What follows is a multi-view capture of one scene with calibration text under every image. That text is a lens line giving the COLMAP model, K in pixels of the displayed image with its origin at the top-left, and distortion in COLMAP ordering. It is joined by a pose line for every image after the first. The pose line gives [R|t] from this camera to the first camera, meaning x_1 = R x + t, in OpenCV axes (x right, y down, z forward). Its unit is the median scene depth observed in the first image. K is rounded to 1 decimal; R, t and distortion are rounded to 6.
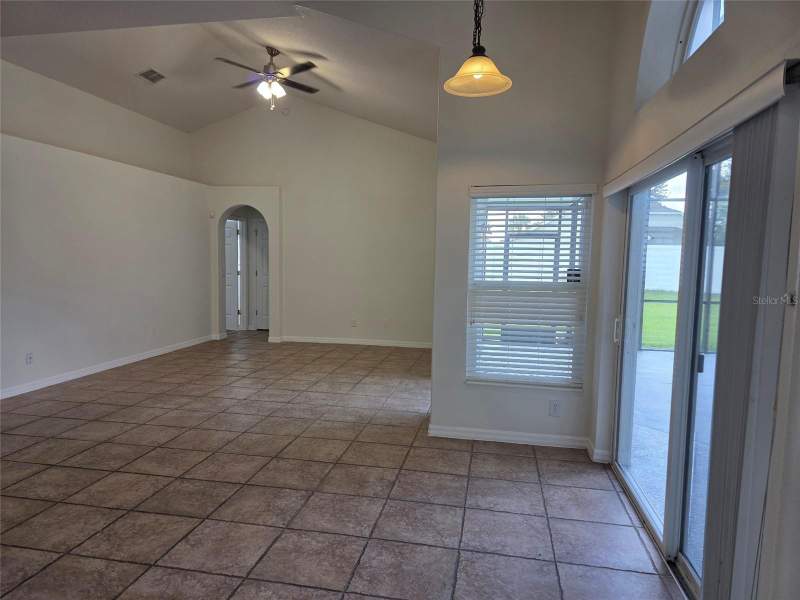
lens RADIAL K [[532.0, 0, 403.2], [0, 532.0, 301.9], [0, 0, 1]] dist [0.068616, -0.076670]
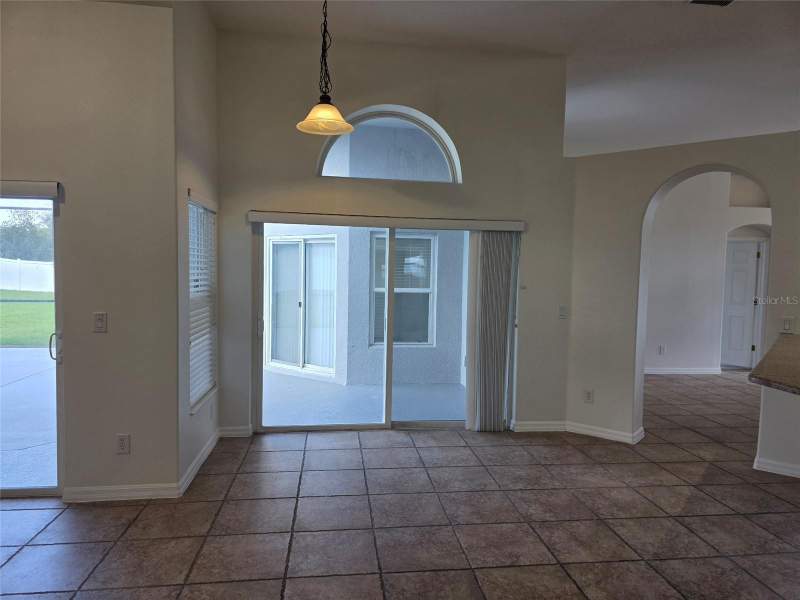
lens RADIAL K [[532.0, 0, 403.2], [0, 532.0, 301.9], [0, 0, 1]] dist [0.068616, -0.076670]
pose [[-0.303929, -0.084505, 0.948939, -0.726946], [0.045719, 0.993617, 0.103127, -0.091276], [-0.951597, 0.074728, -0.298125, 0.847591]]
